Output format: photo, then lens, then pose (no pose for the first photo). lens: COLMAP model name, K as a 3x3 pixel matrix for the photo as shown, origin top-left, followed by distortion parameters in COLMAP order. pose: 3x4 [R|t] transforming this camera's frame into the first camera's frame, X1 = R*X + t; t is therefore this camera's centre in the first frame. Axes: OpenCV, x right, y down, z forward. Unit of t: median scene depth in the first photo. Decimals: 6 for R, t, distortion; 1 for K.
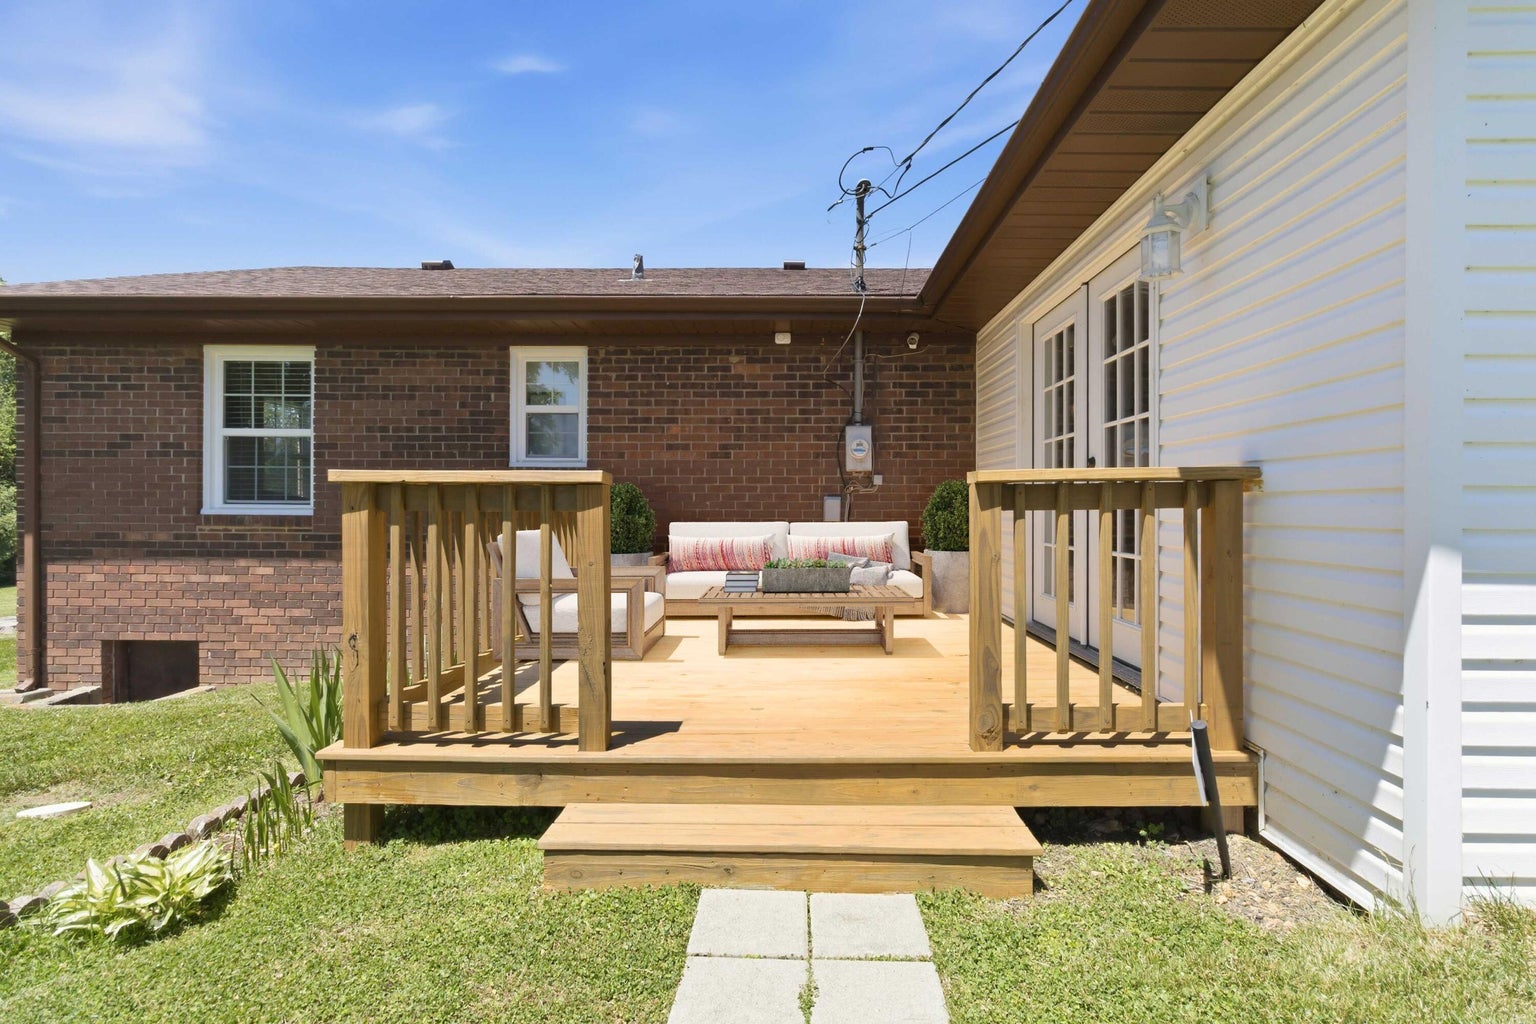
lens RADIAL K [[744.4, 0, 760.1], [0, 744.4, 511.8], [0, 0, 1]] dist [0.001720, -0.000189]
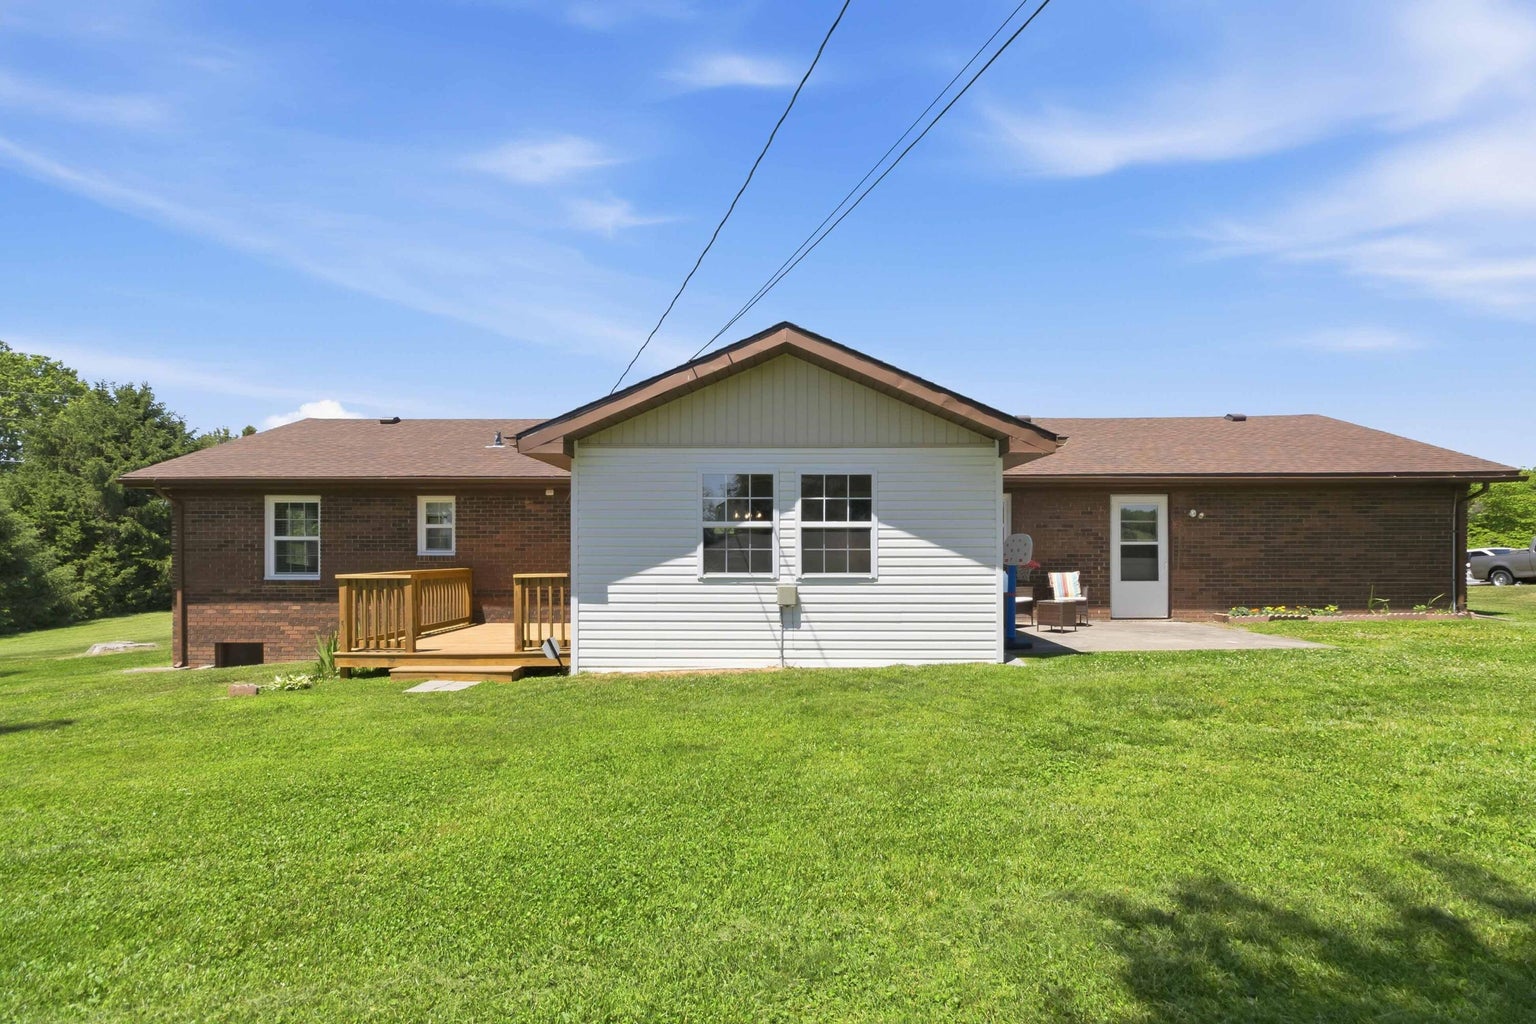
lens RADIAL K [[744.4, 0, 748.3], [0, 744.4, 551.9], [0, 0, 1]] dist [0.001720, -0.000189]
pose [[0.999952, -0.006483, 0.007338, 0.545517], [0.006512, 0.999971, -0.003928, -0.055775], [-0.007312, 0.003976, 0.999965, -1.025885]]
